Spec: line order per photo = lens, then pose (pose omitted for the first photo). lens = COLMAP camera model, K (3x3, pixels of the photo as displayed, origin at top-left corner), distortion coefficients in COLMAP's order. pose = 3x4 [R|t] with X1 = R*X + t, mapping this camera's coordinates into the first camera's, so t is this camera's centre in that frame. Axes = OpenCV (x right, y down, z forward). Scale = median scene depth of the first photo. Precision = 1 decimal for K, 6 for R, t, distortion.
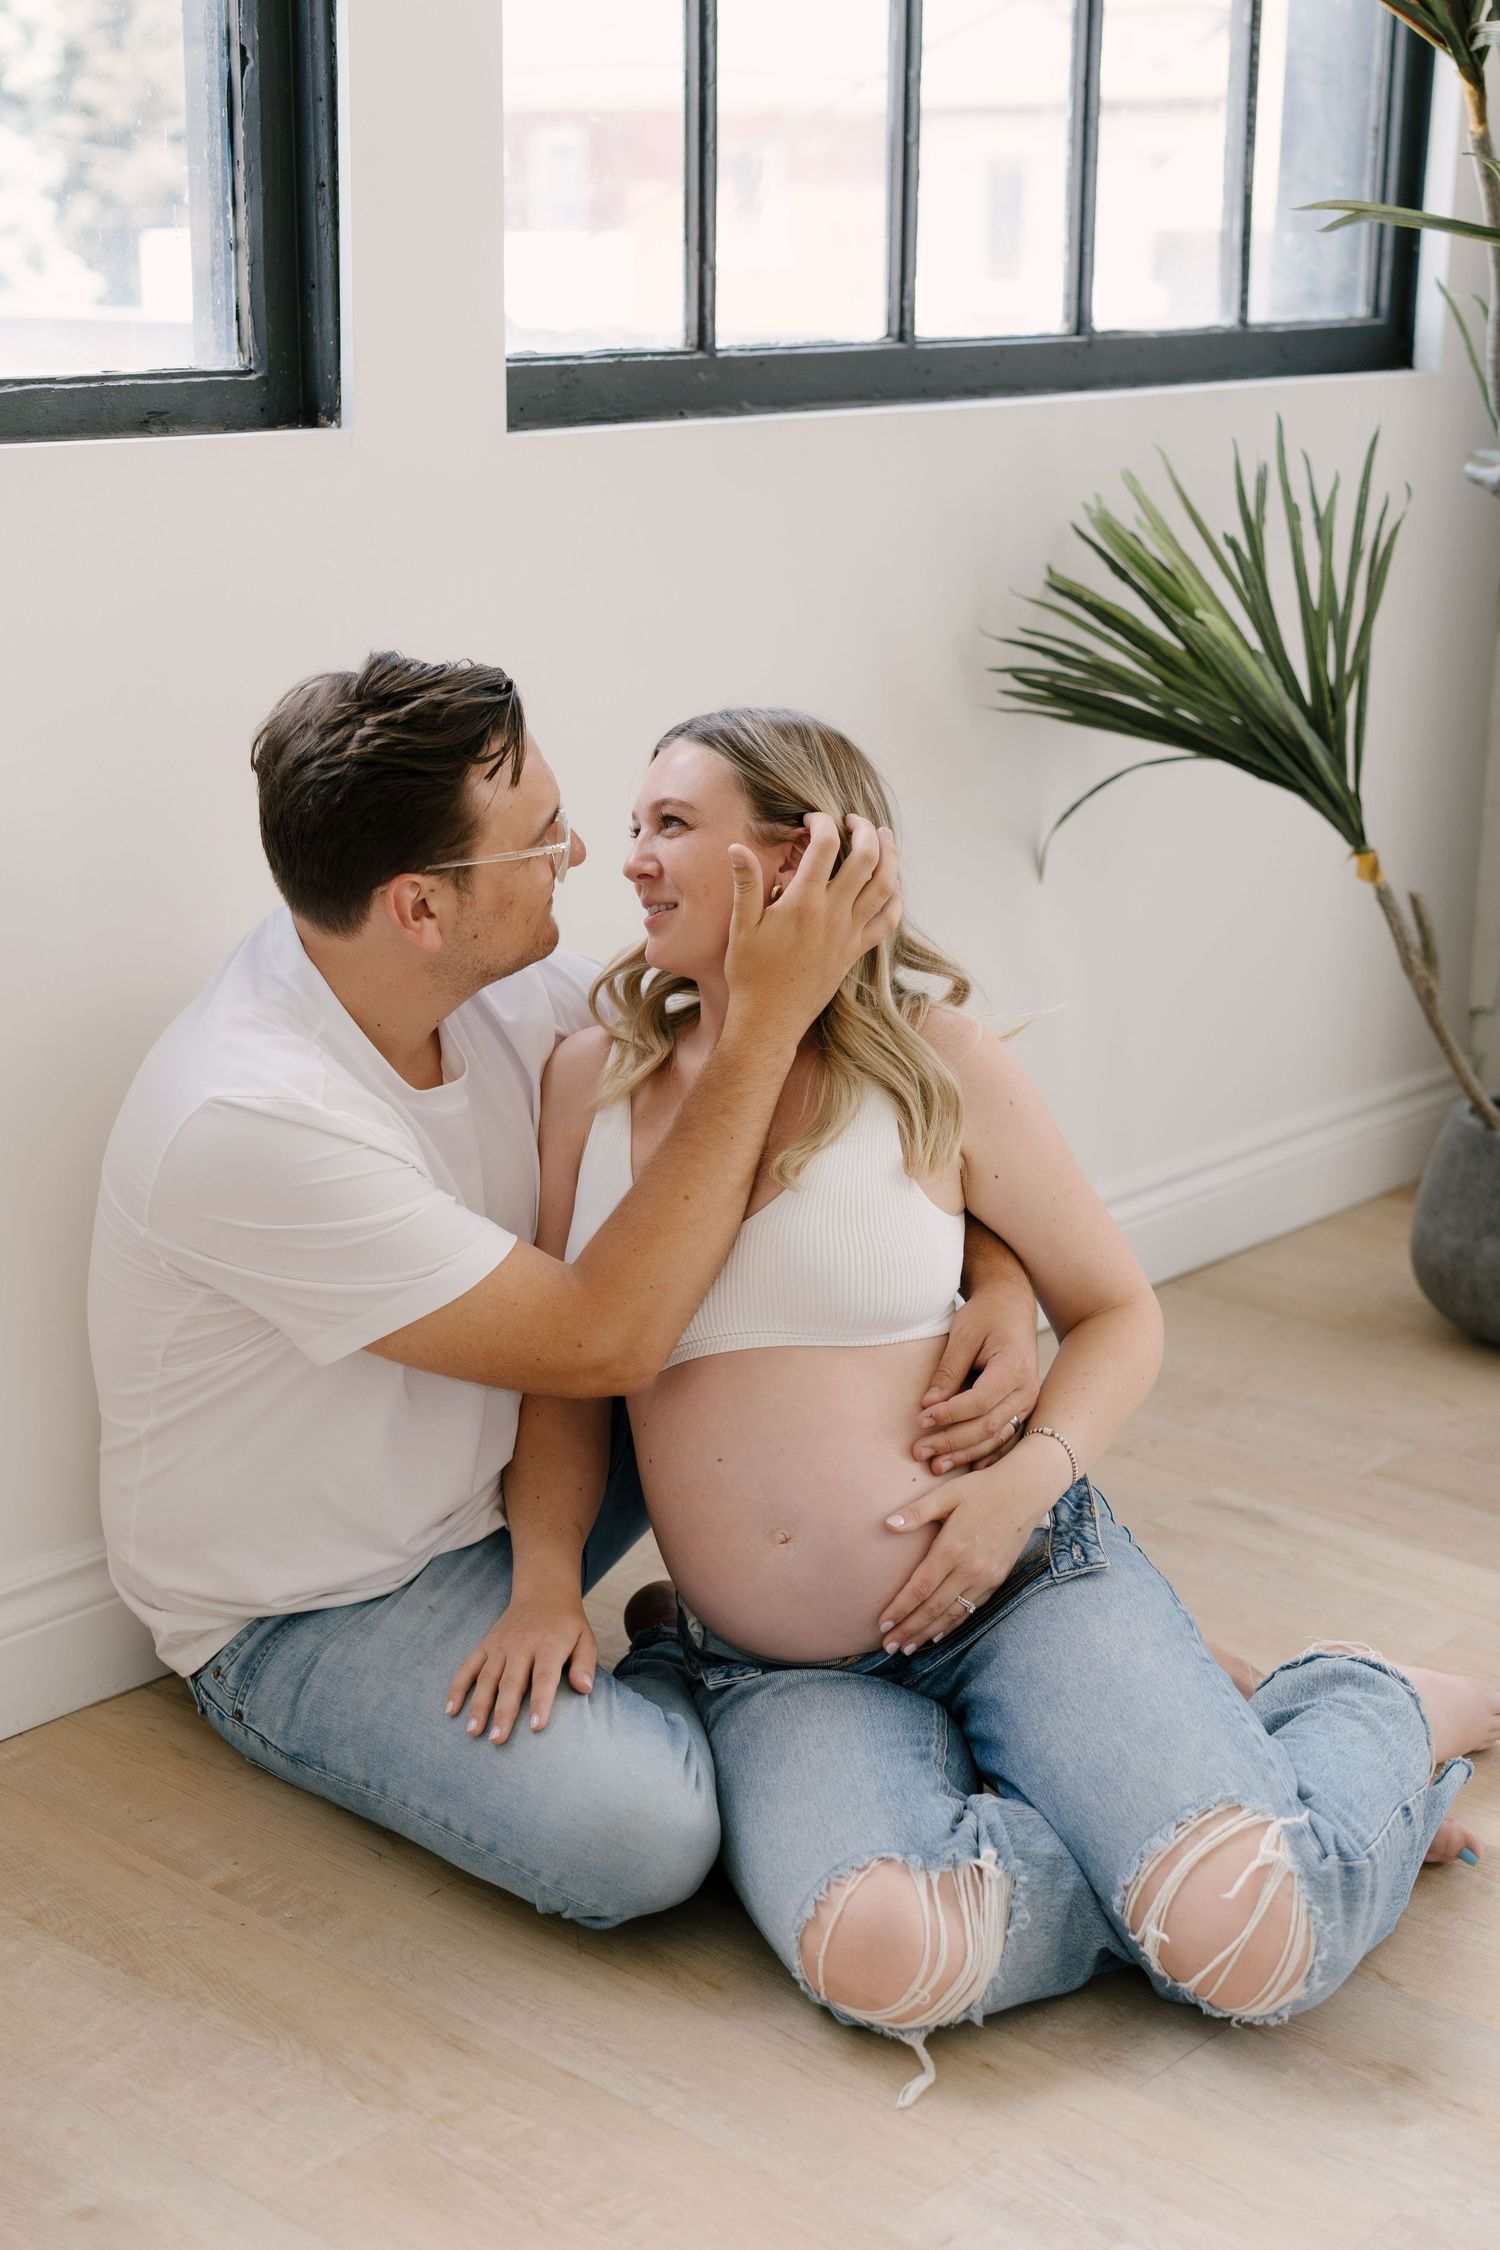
lens RADIAL K [[3192.7, 0, 704.8], [0, 3192.7, 1178.4], [0, 0, 1]] dist [0.032805, 0.000000]
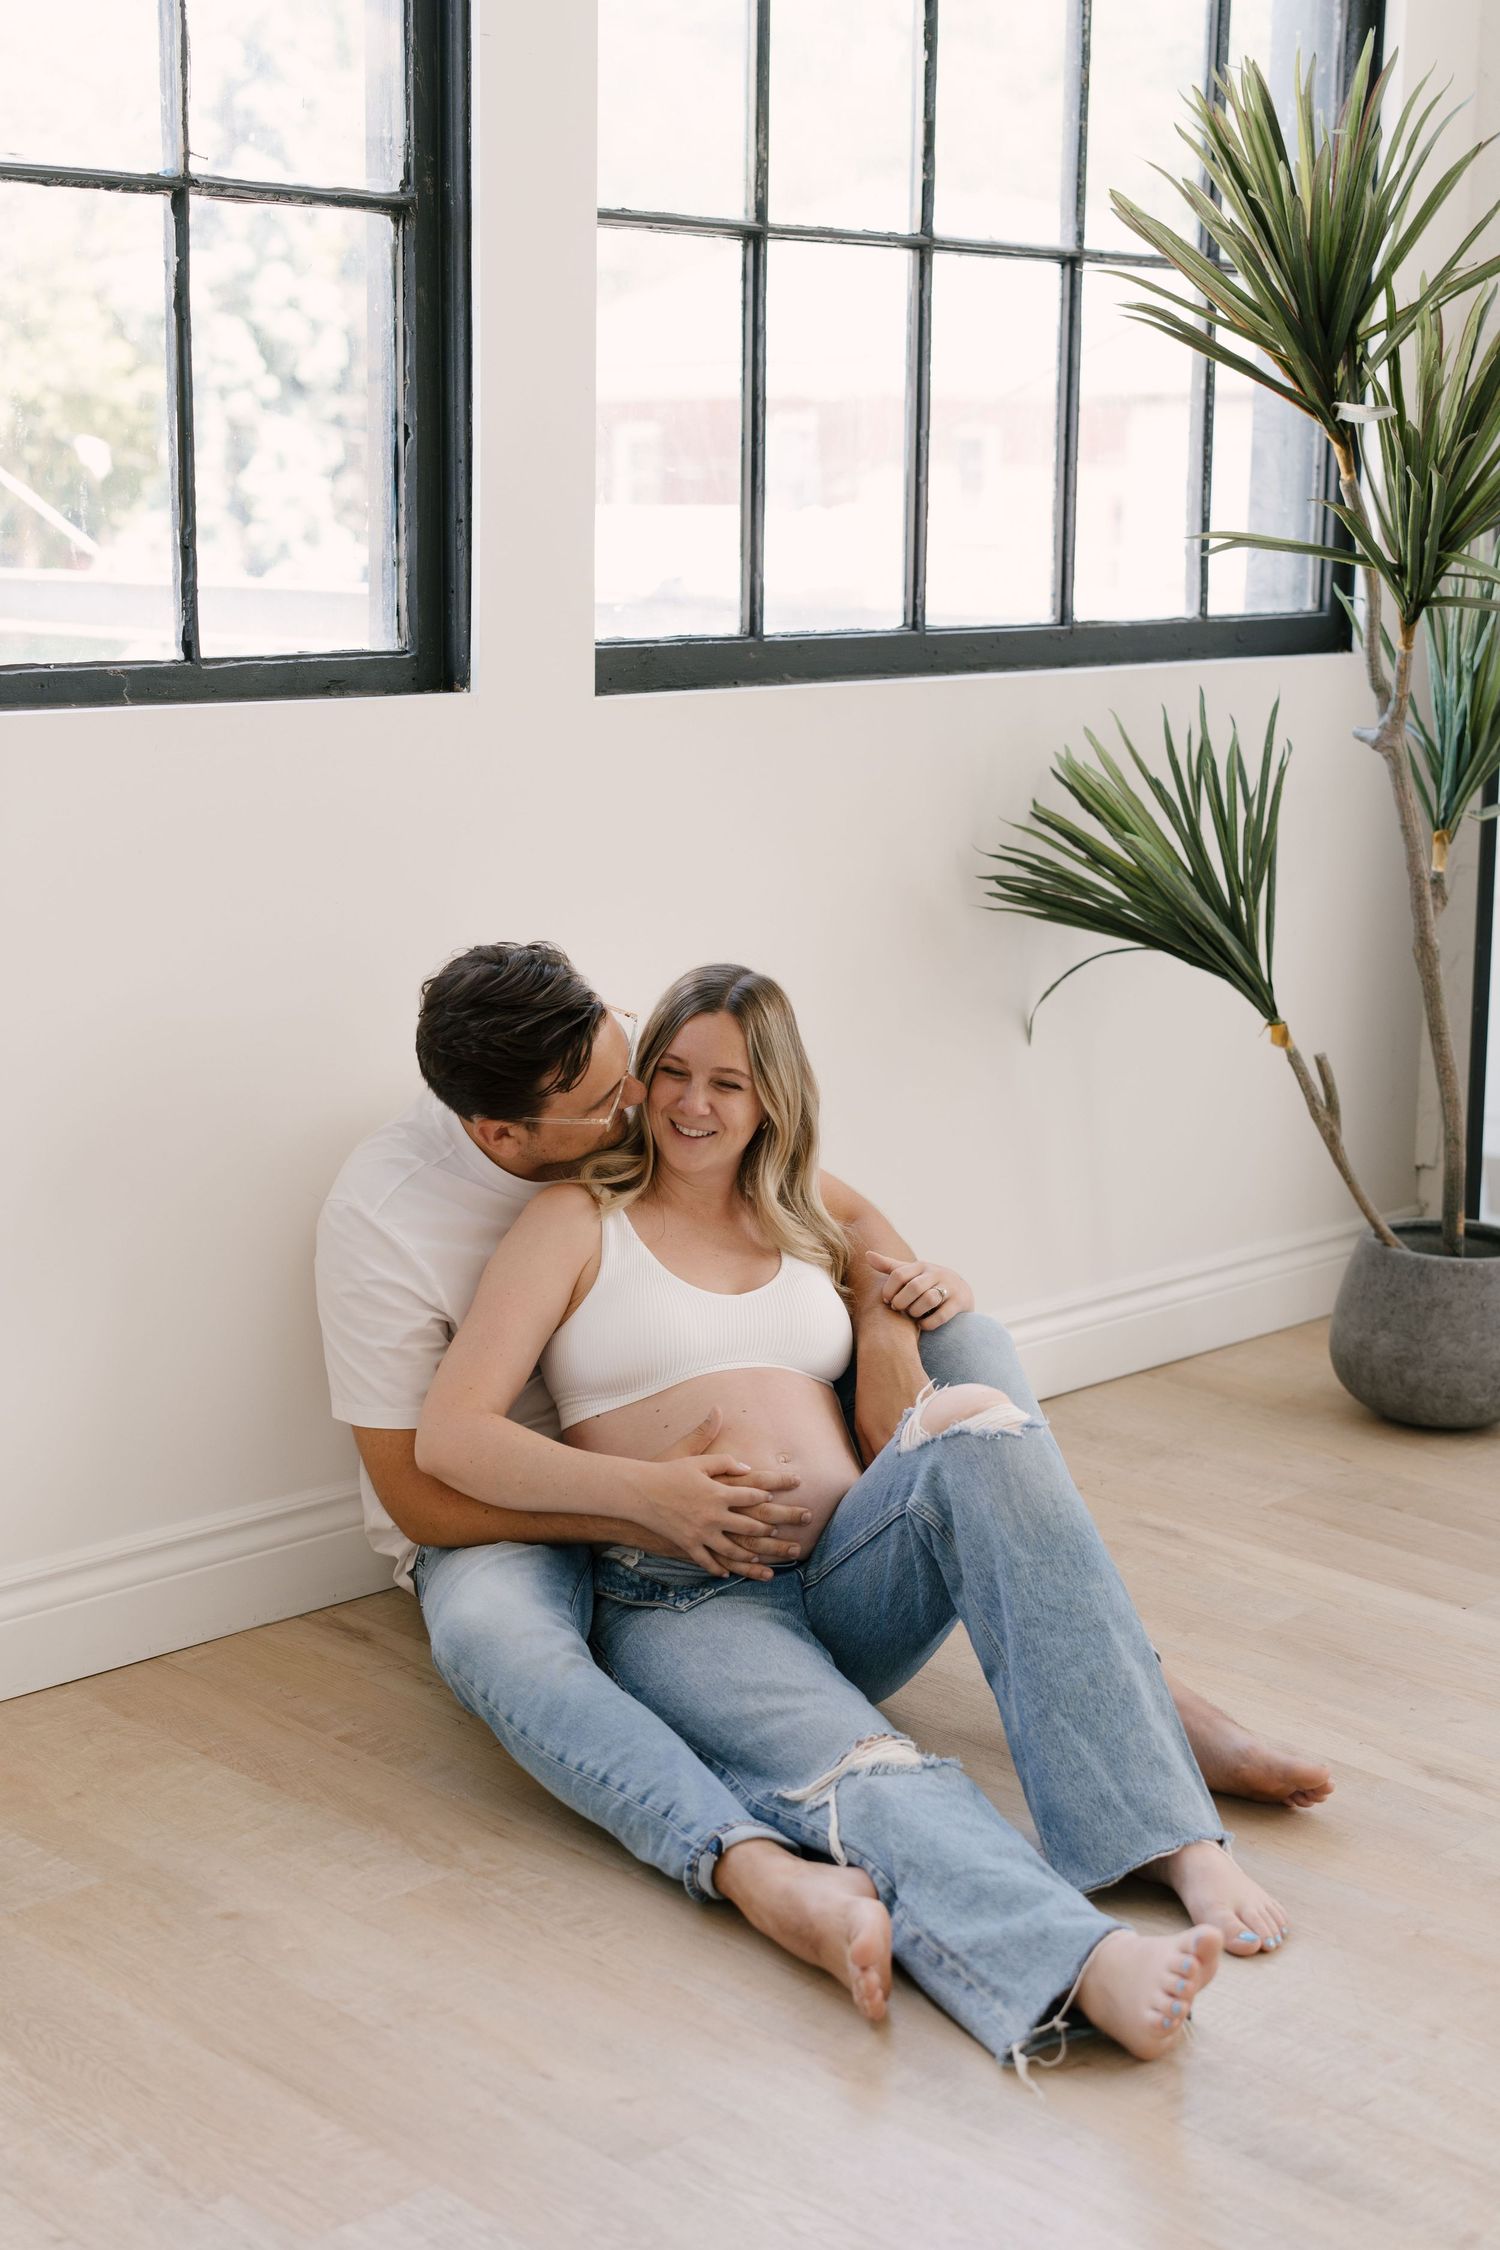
lens RADIAL K [[3192.7, 0, 747.7], [0, 3192.7, 1142.9], [0, 0, 1]] dist [0.032805, 0.000000]
pose [[0.997654, 0.016026, -0.066561, 0.085231], [-0.021923, 0.995805, -0.088837, 0.066678], [0.064858, 0.090088, 0.993820, -0.291157]]
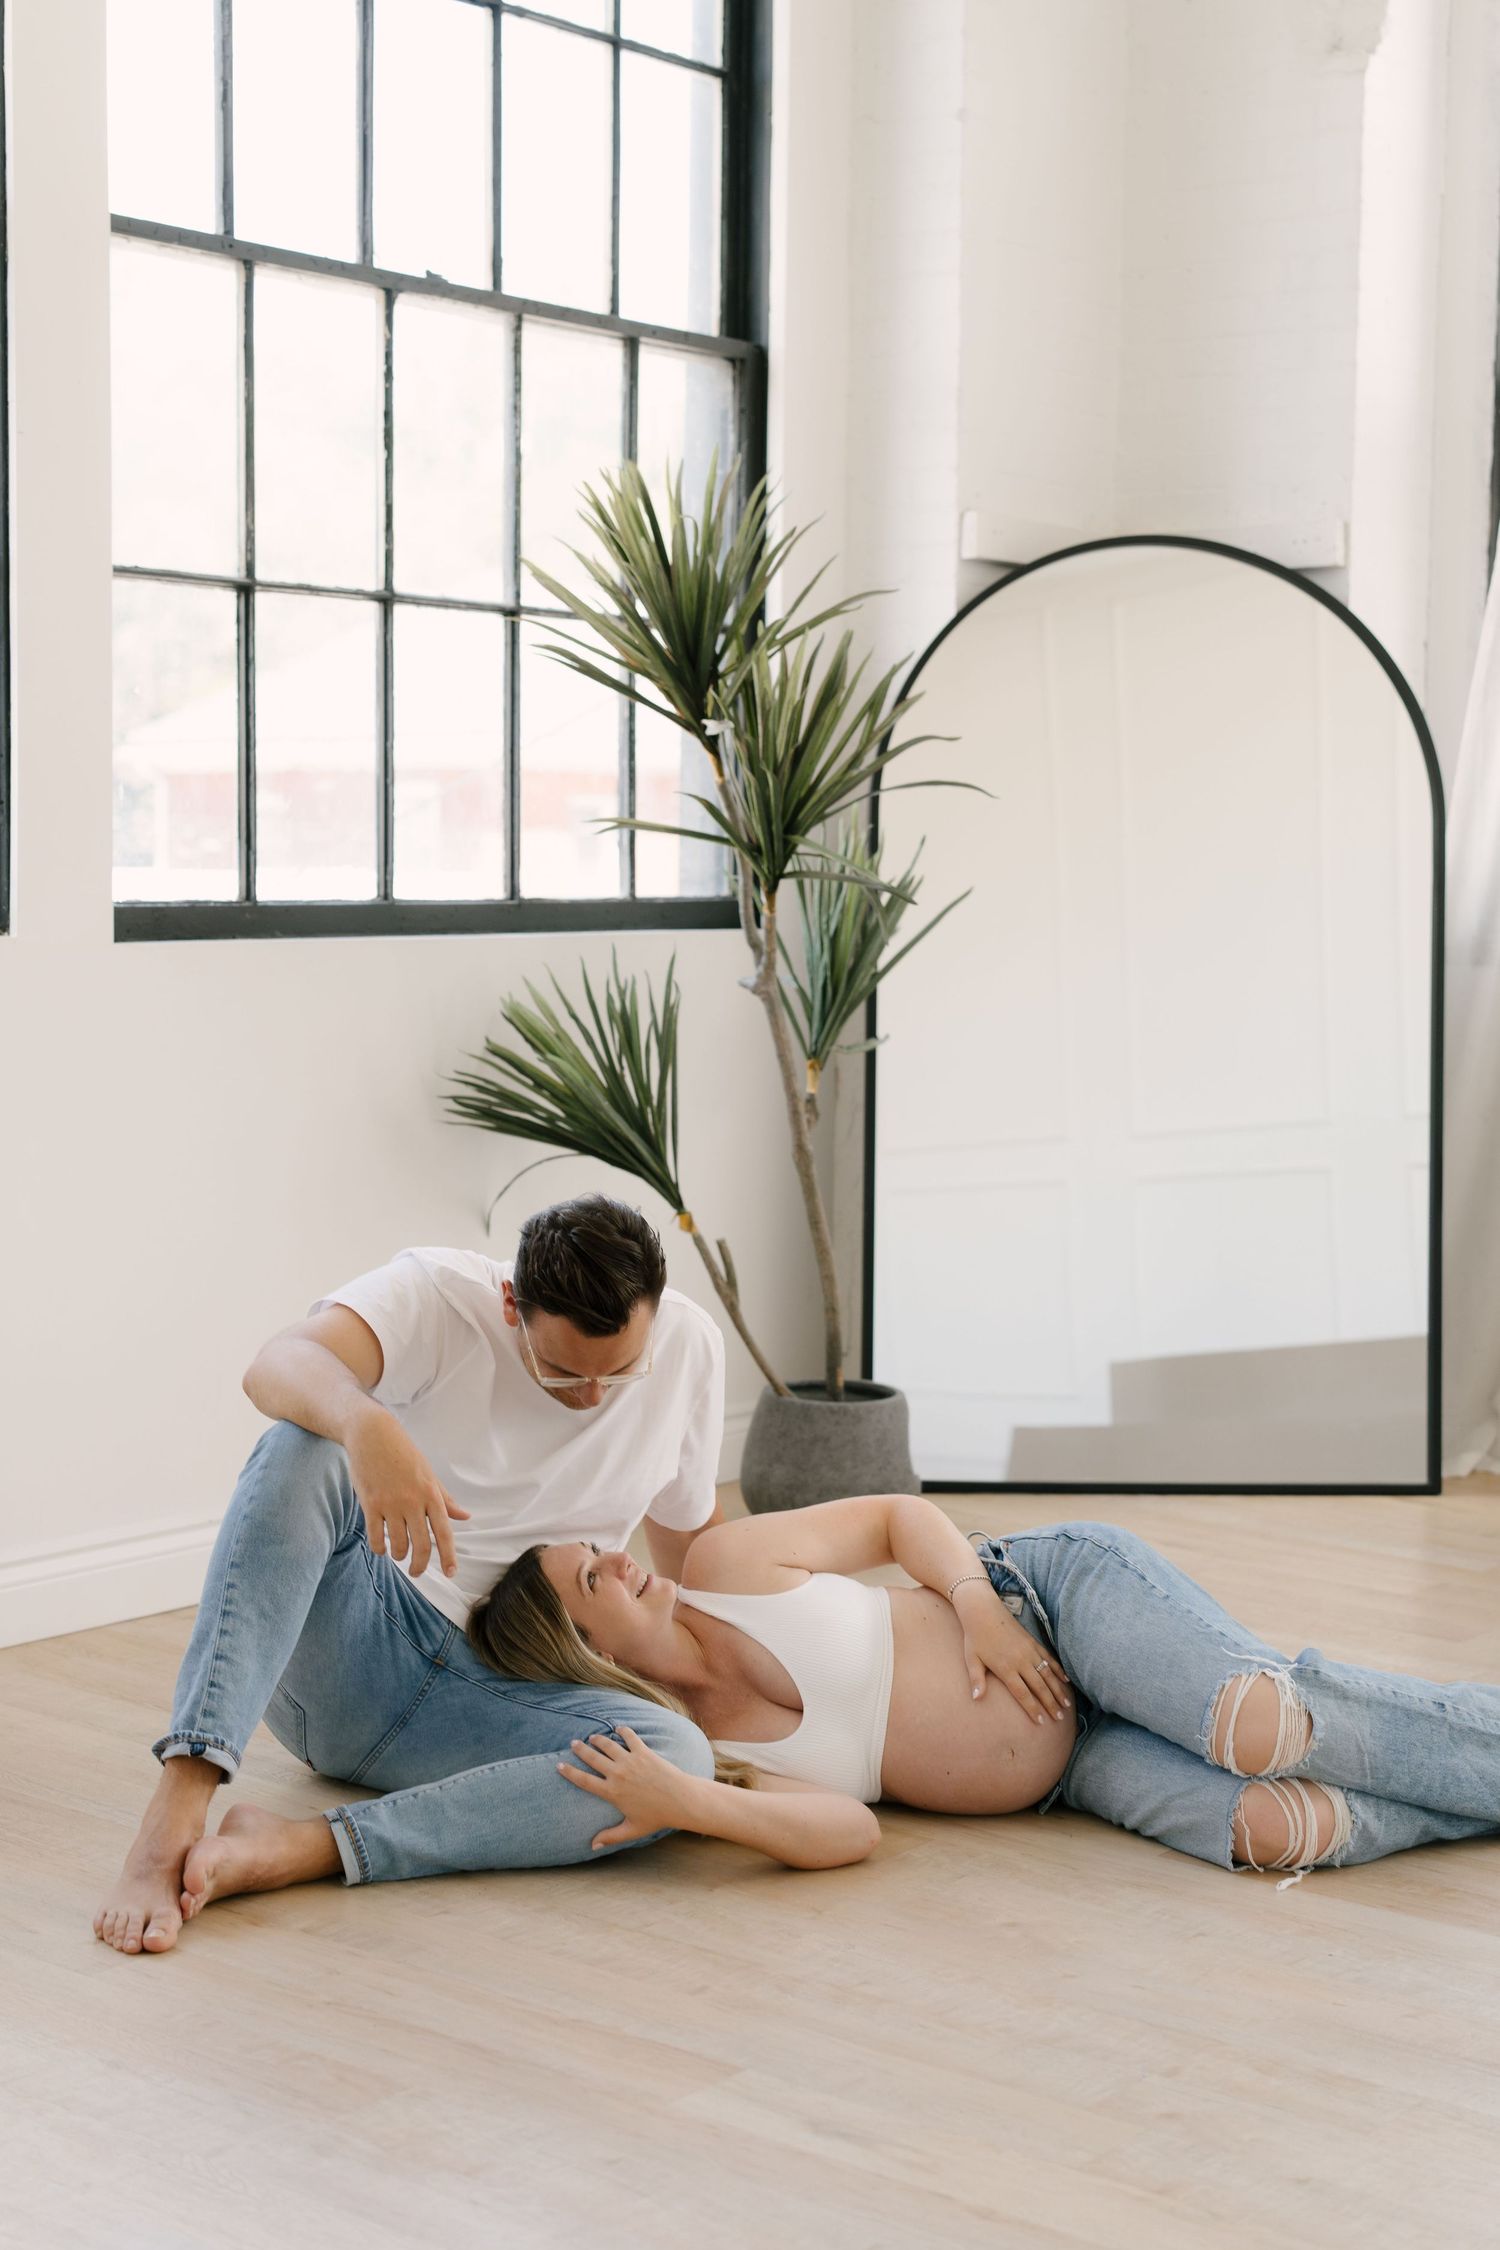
lens RADIAL K [[3192.7, 0, 763.4], [0, 3192.7, 1139.8], [0, 0, 1]] dist [0.032805, 0.000000]
pose [[0.998969, 0.000610, 0.045401, 0.182527], [0.008701, 0.978809, -0.204592, 0.195588], [-0.044564, 0.204776, 0.977794, -0.583614]]
